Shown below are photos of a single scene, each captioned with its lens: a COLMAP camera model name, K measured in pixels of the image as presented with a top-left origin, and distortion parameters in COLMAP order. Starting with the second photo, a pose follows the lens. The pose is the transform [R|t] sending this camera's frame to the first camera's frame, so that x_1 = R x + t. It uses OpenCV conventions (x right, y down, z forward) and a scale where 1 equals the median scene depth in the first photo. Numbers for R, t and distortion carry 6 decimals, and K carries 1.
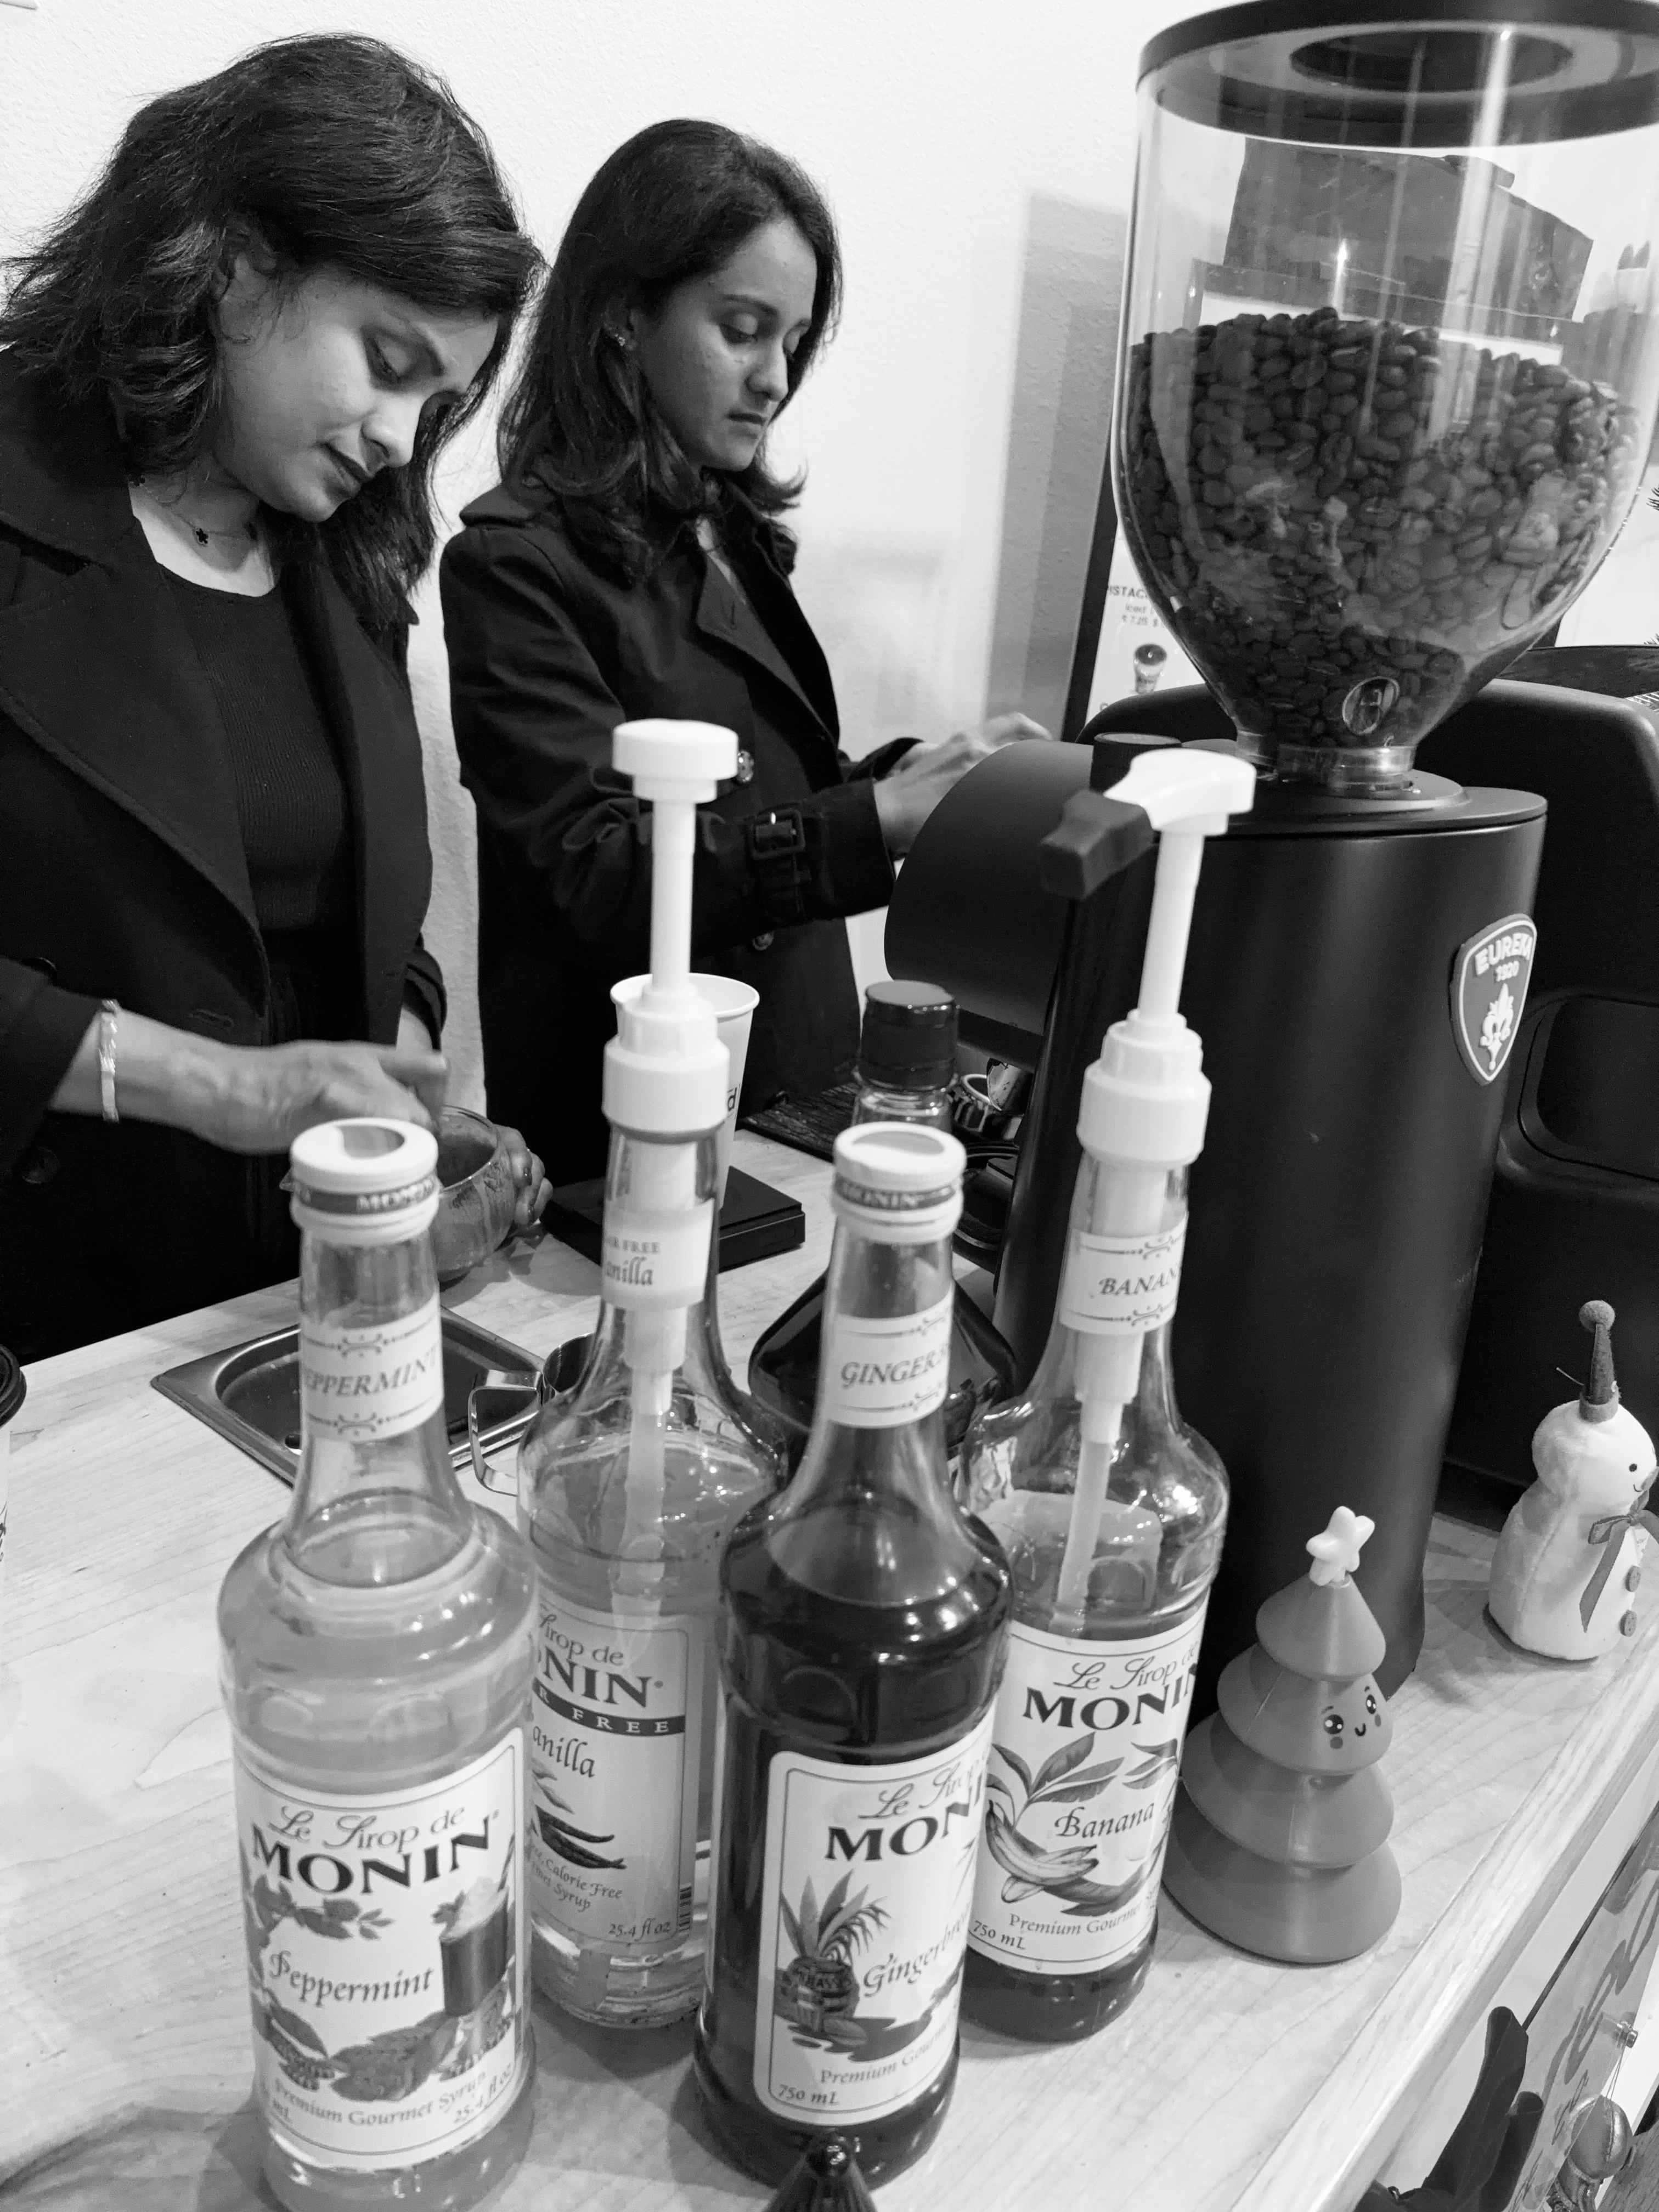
lens RADIAL K [[1684.0, 0, 829.5], [0, 1684.0, 1106.0], [0, 0, 1]] dist [0.043069, -0.058140]
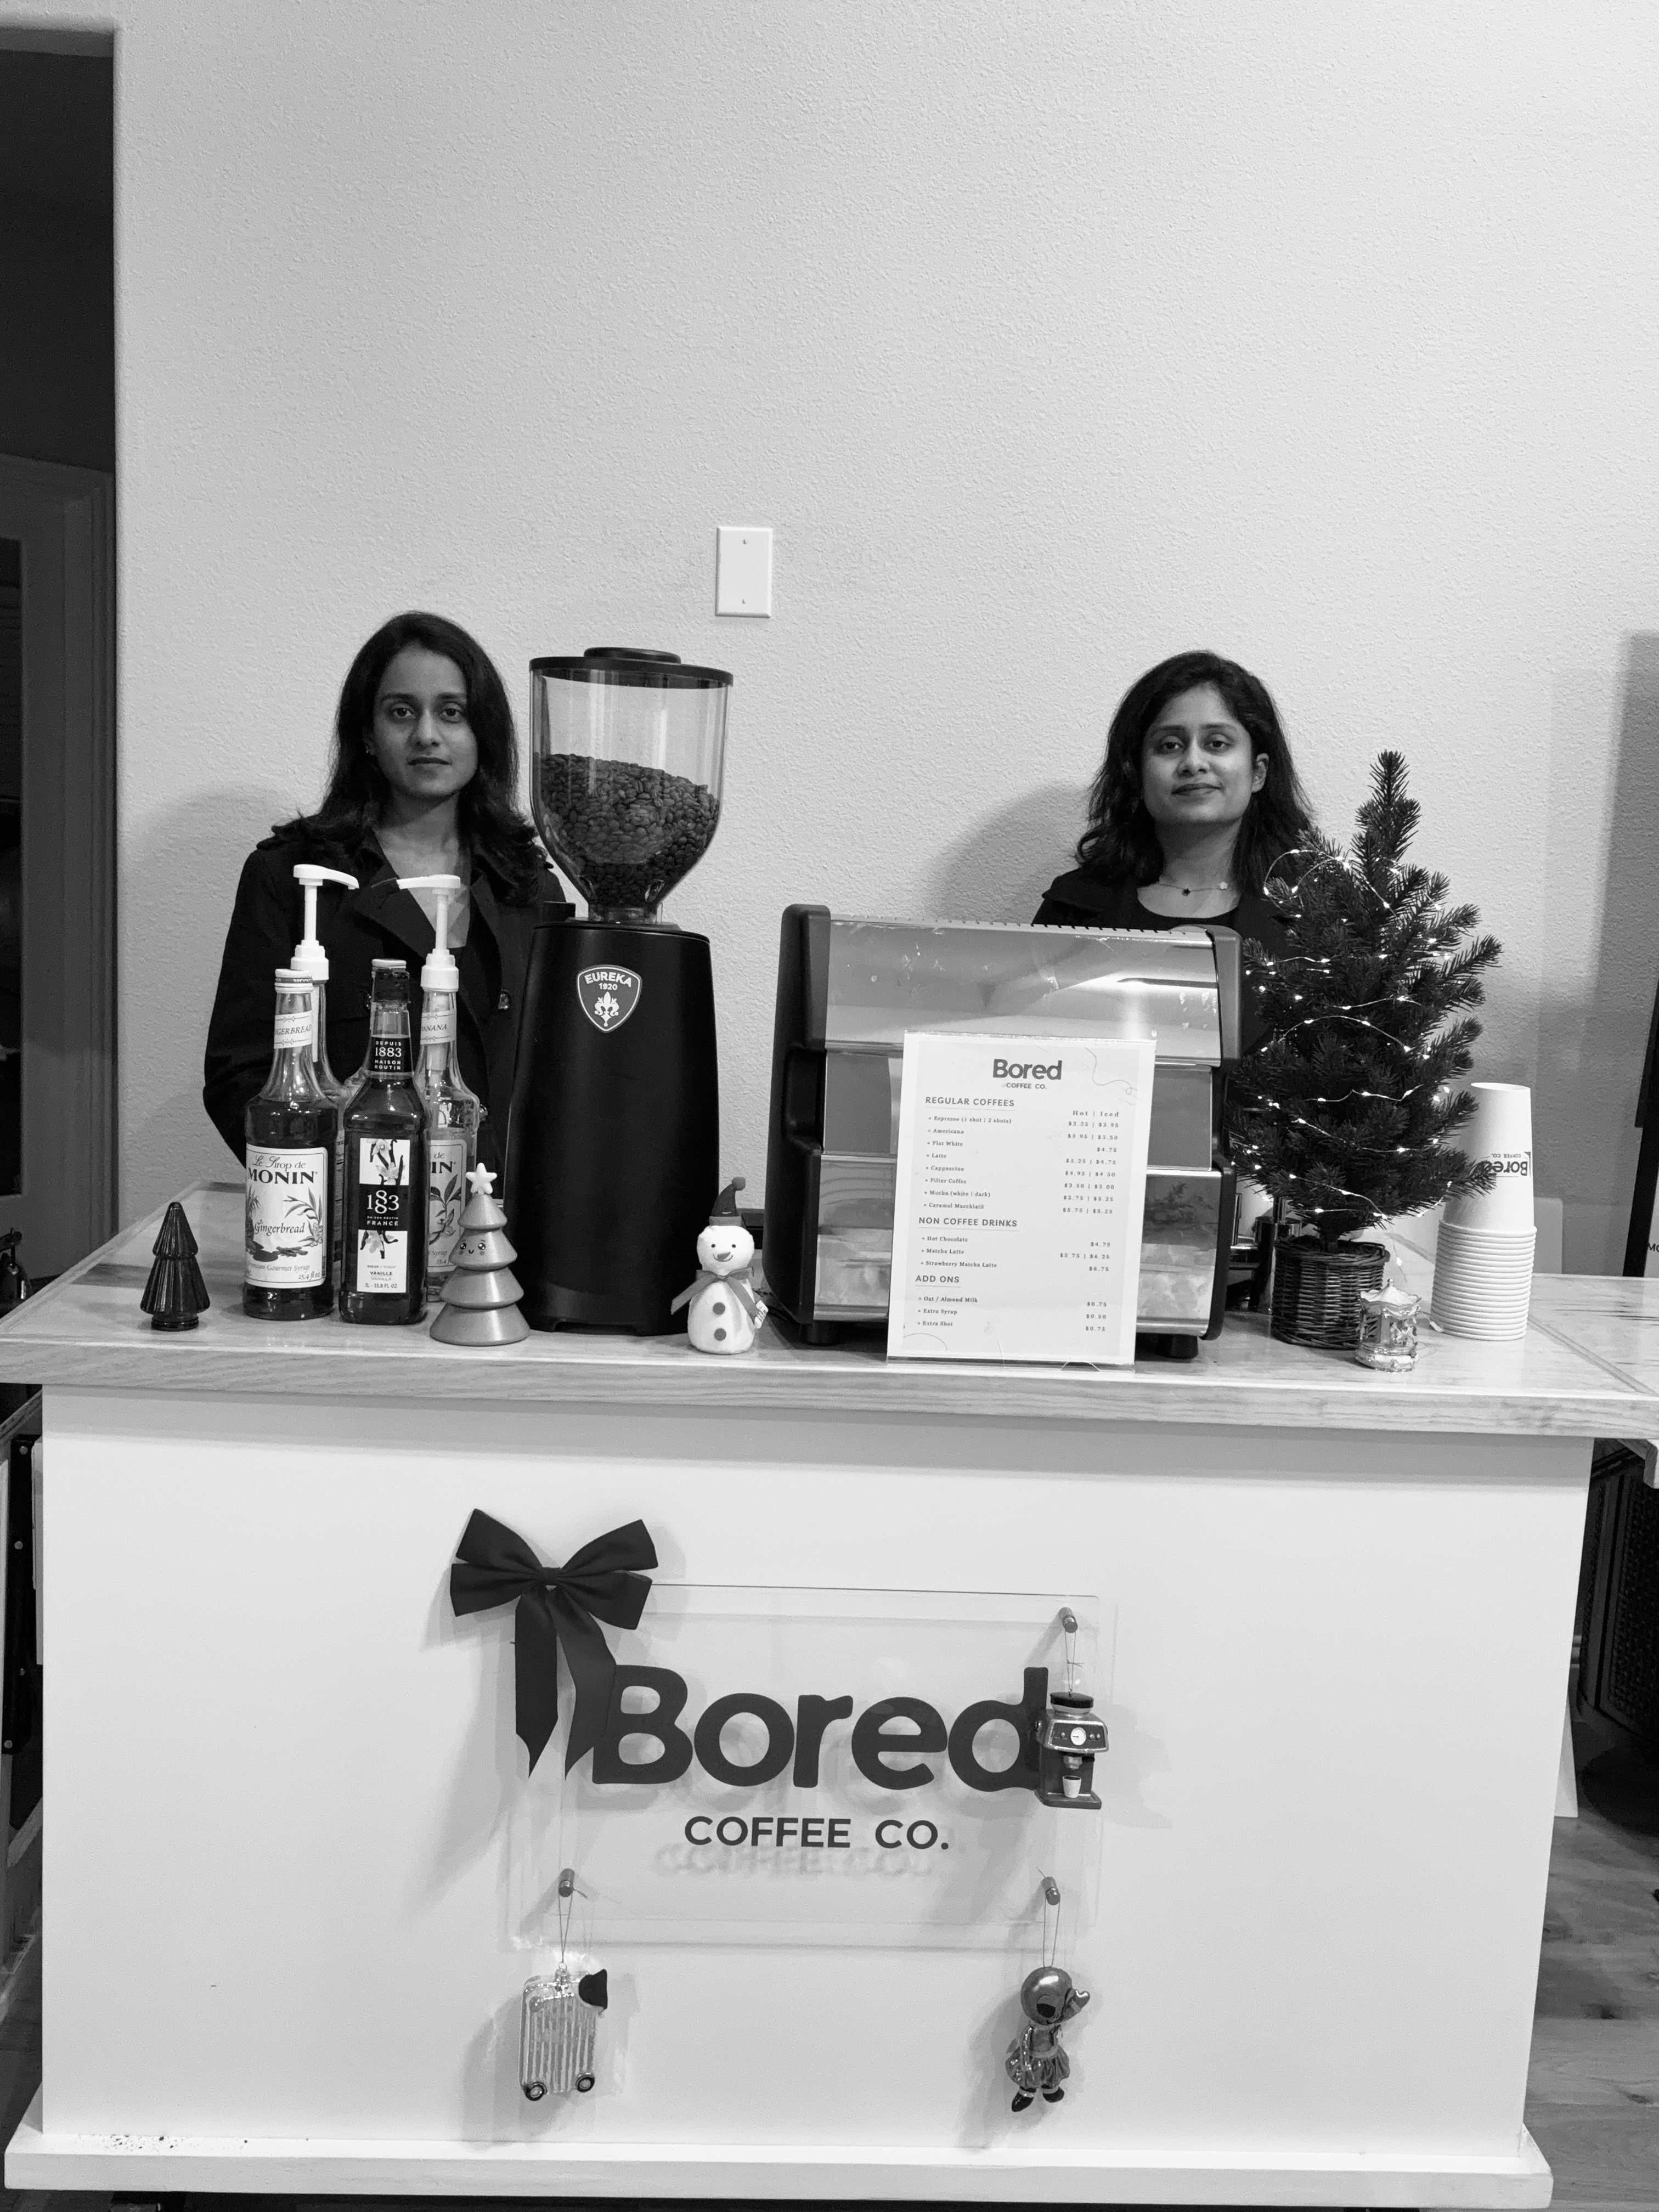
lens RADIAL K [[2013.6, 0, 829.5], [0, 2013.6, 1106.0], [0, 0, 1]] dist [0.175058, -0.403720]
pose [[0.706814, 0.079708, -0.702894, 2.948210], [-0.263900, 0.951611, -0.157460, 0.510988], [0.656331, 0.296789, 0.693647, -0.894493]]
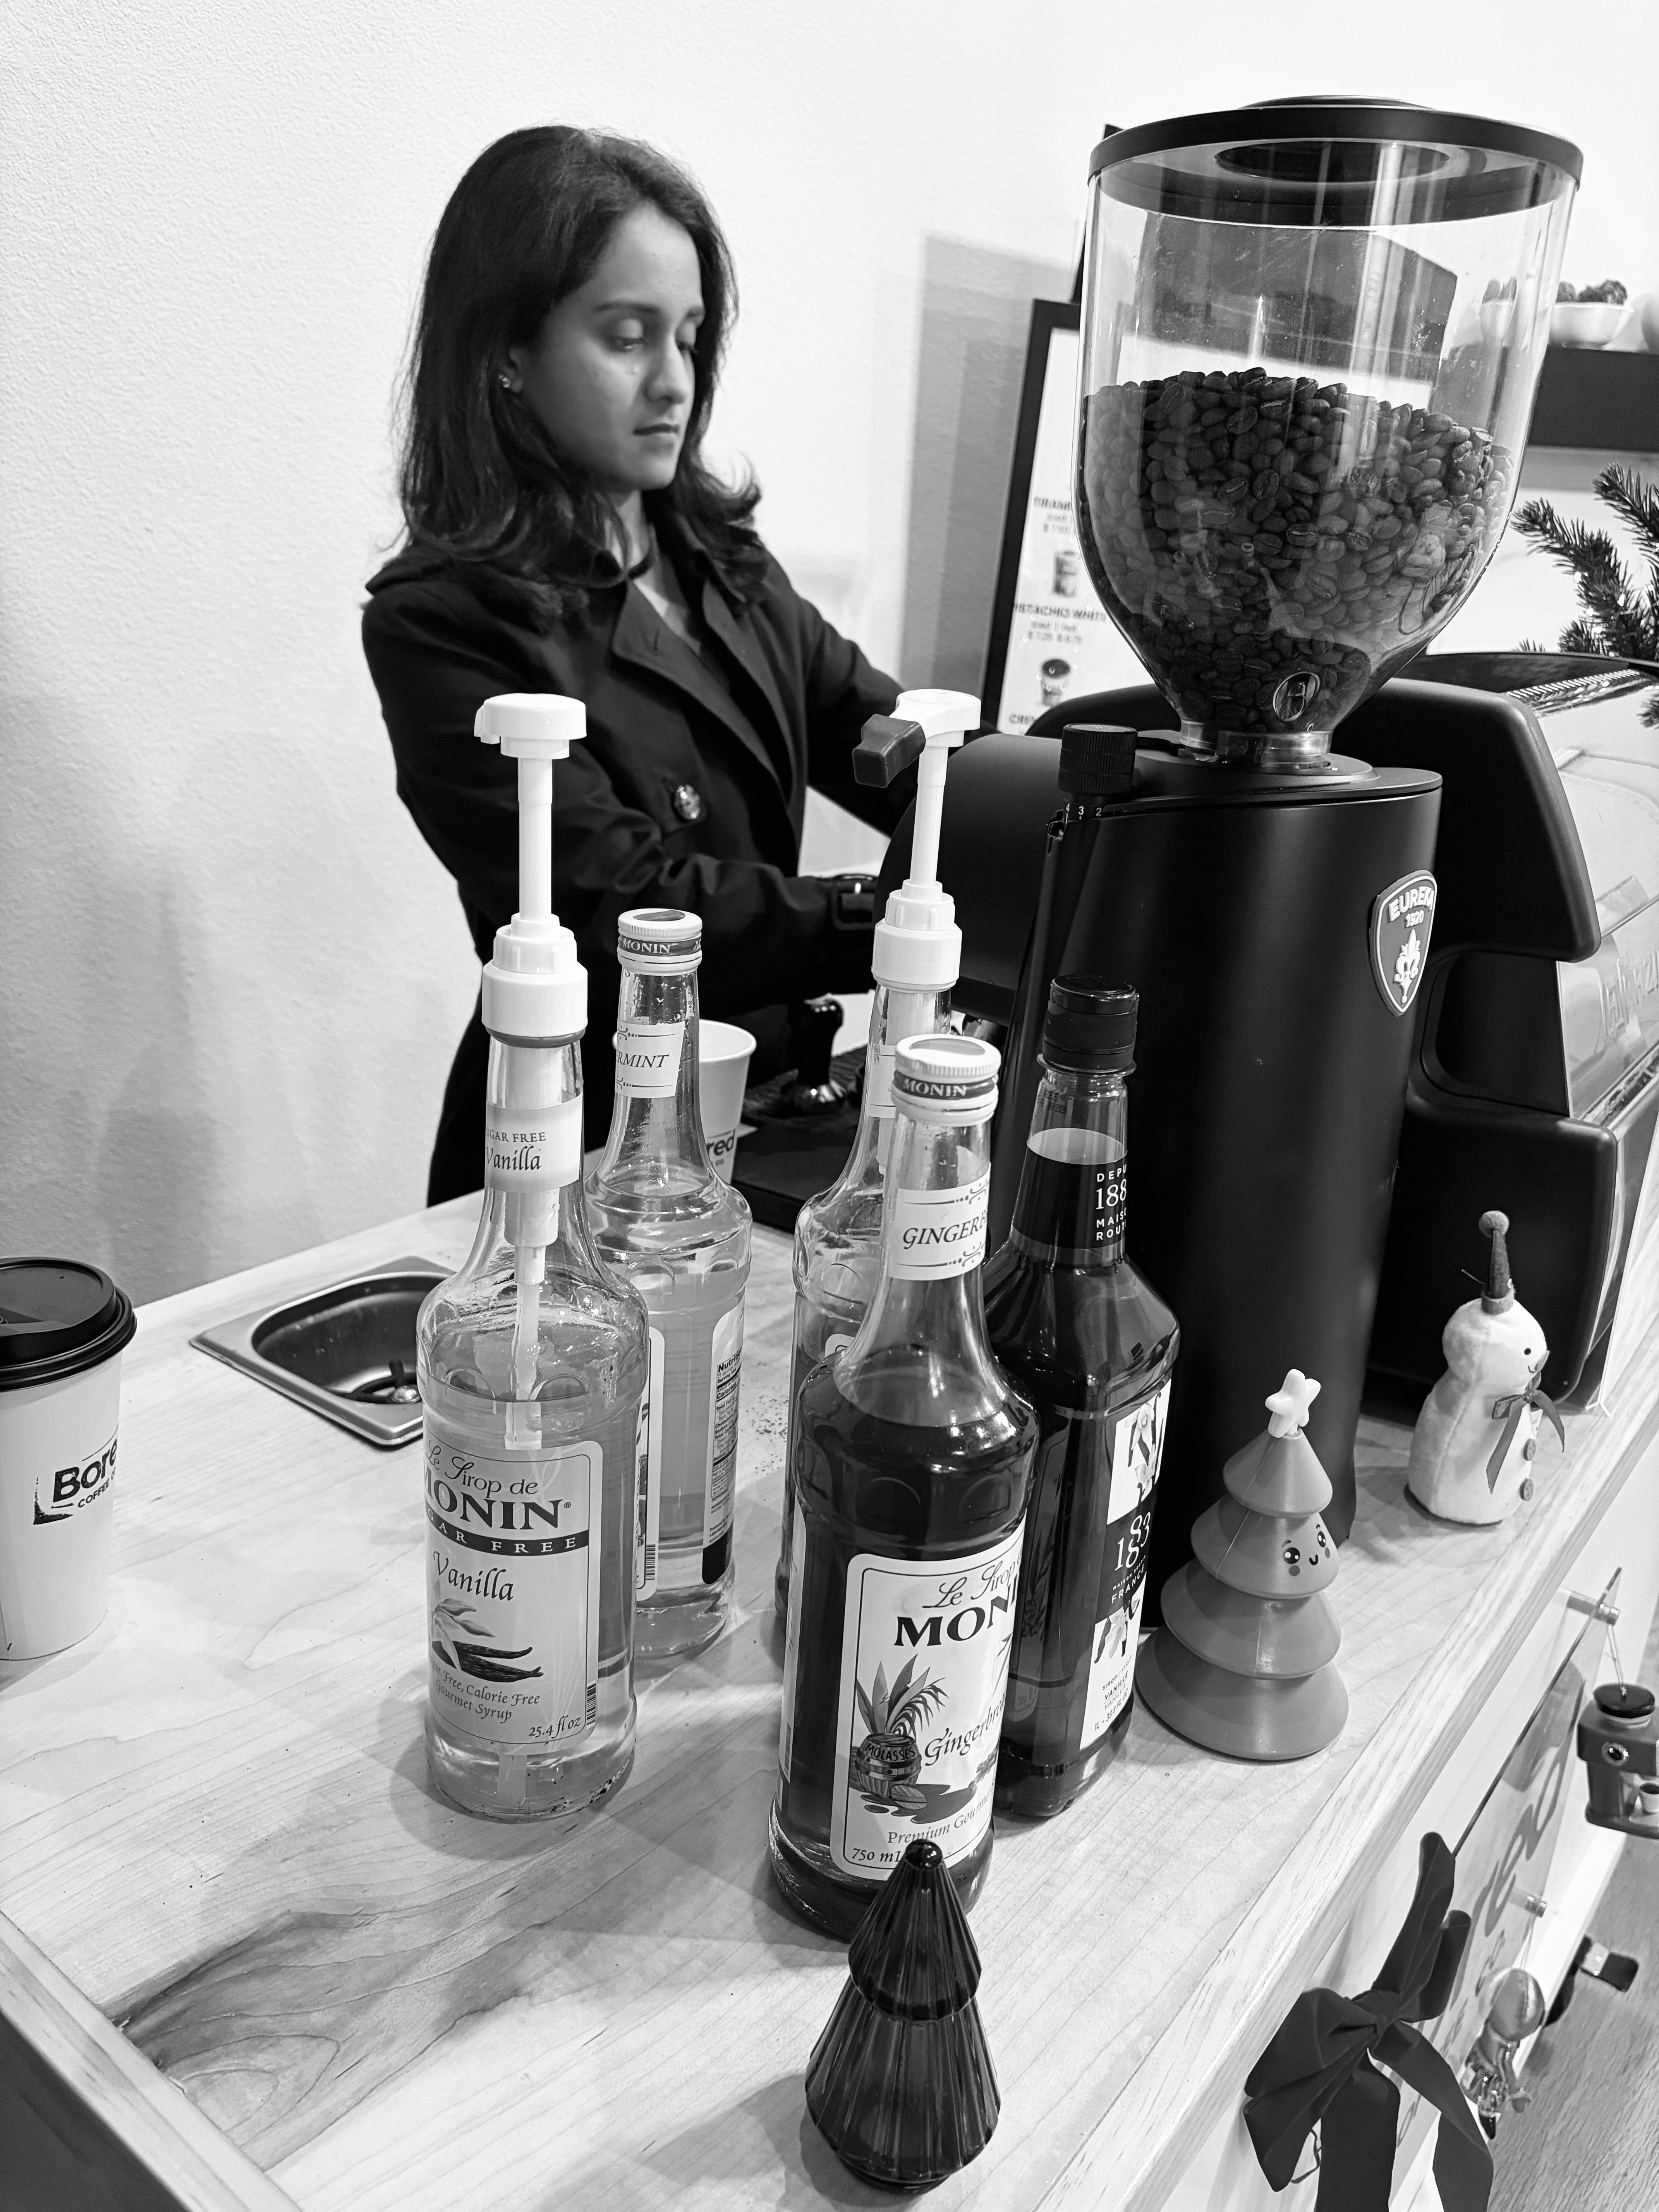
lens RADIAL K [[1690.6, 0, 829.5], [0, 1690.6, 1106.0], [0, 0, 1]] dist [0.003488, -0.001351]
pose [[0.997740, -0.025866, 0.062013, -0.090746], [0.026618, 0.999581, -0.011331, 0.057083], [-0.061694, 0.012956, 0.998011, -0.165439]]
